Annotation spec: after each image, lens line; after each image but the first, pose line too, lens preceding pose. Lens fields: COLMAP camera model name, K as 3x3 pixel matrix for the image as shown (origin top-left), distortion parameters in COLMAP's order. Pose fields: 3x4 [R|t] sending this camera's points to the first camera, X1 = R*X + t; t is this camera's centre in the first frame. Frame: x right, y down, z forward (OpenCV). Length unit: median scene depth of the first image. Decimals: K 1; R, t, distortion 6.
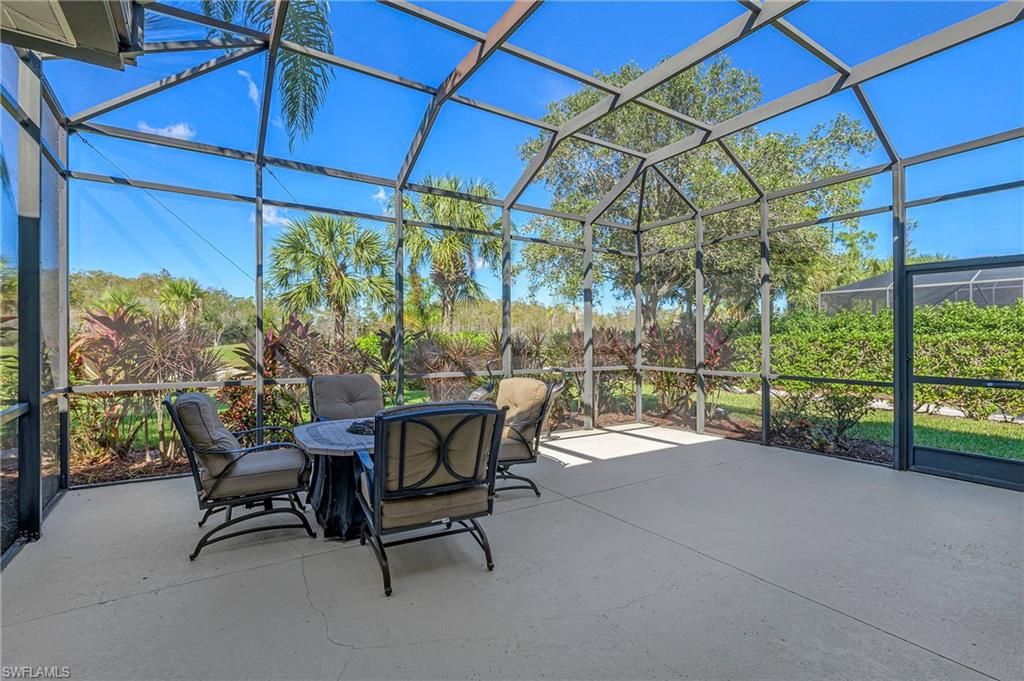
lens RADIAL K [[479.7, 0, 509.1], [0, 479.7, 342.5], [0, 0, 1]] dist [-0.004966, -0.000922]
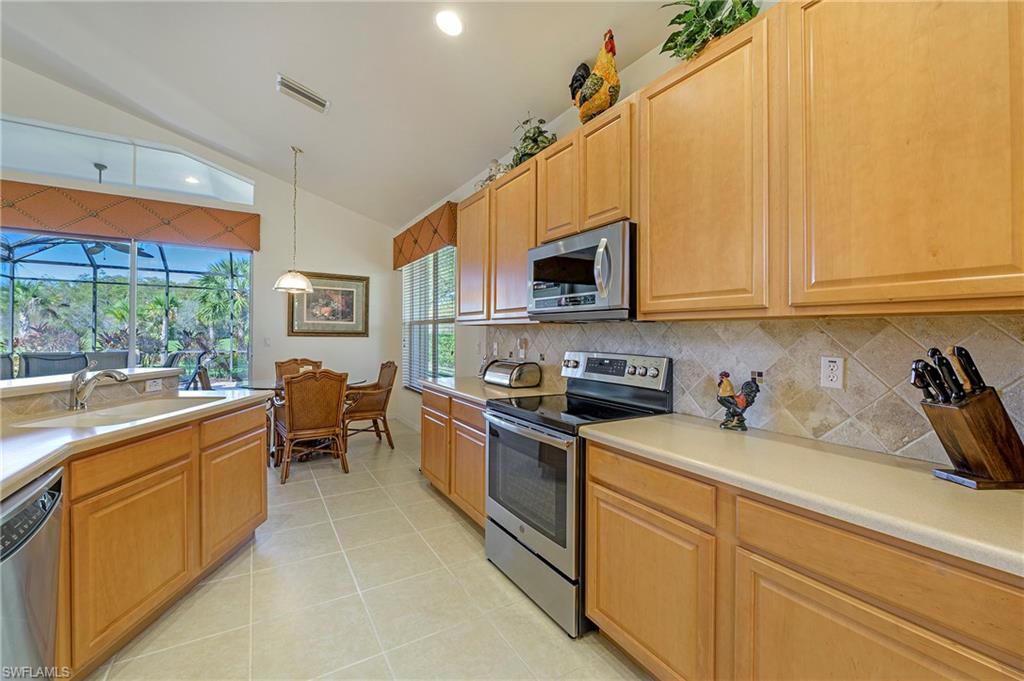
lens RADIAL K [[409.2, 0, 507.5], [0, 409.2, 339.4], [0, 0, 1]] dist [-0.012094, -0.000182]
pose [[0.999917, 0.012278, -0.003838, 1.789399], [-0.012278, 0.999925, 0.000038, -0.018048], [0.003838, 0.000009, 0.999993, -1.212666]]
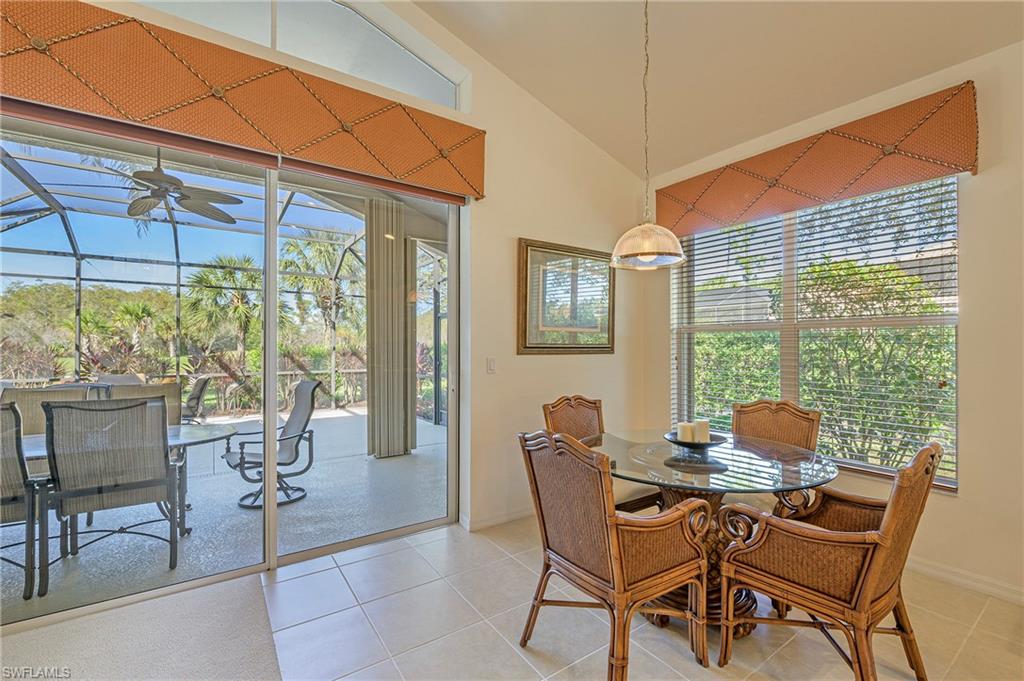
lens RADIAL K [[436.8, 0, 515.8], [0, 436.8, 349.0], [0, 0, 1]] dist [-0.018387, 0.000297]
pose [[0.998691, -0.000556, 0.051146, 1.103197], [0.000670, 0.999997, -0.002213, -0.026888], [-0.051145, 0.002245, 0.998689, -0.740936]]
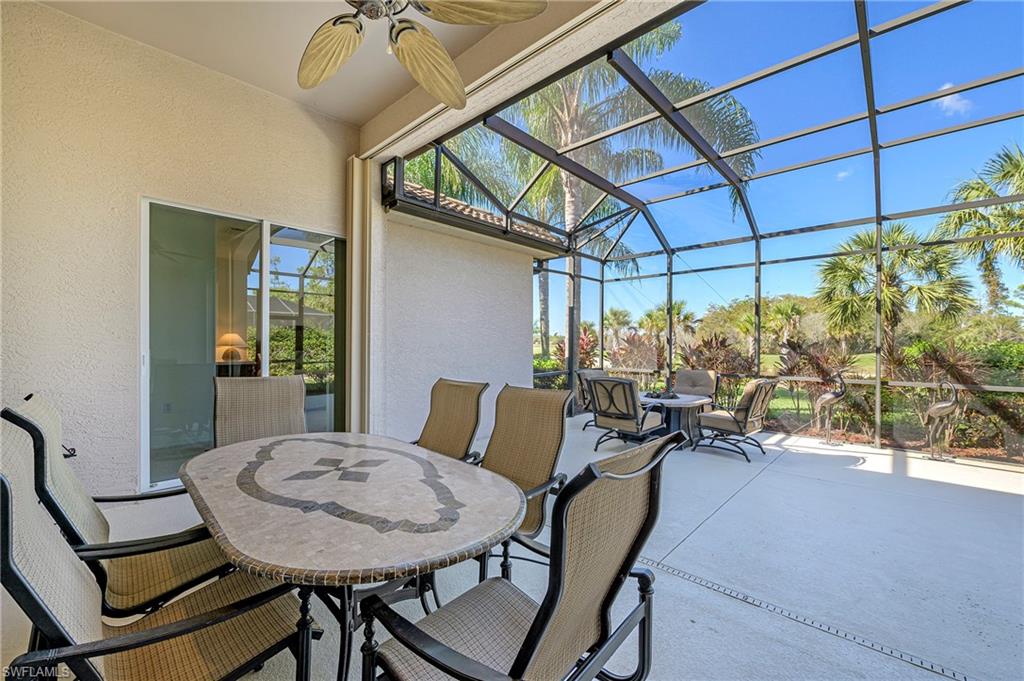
lens RADIAL K [[415.2, 0, 521.8], [0, 415.2, 342.1], [0, 0, 1]] dist [-0.002721, 0.000024]
pose [[0.273604, -0.000430, -0.961842, 0.914777], [-0.017283, 0.999836, -0.005363, -0.013947], [0.961687, 0.018091, 0.273552, 0.012428]]
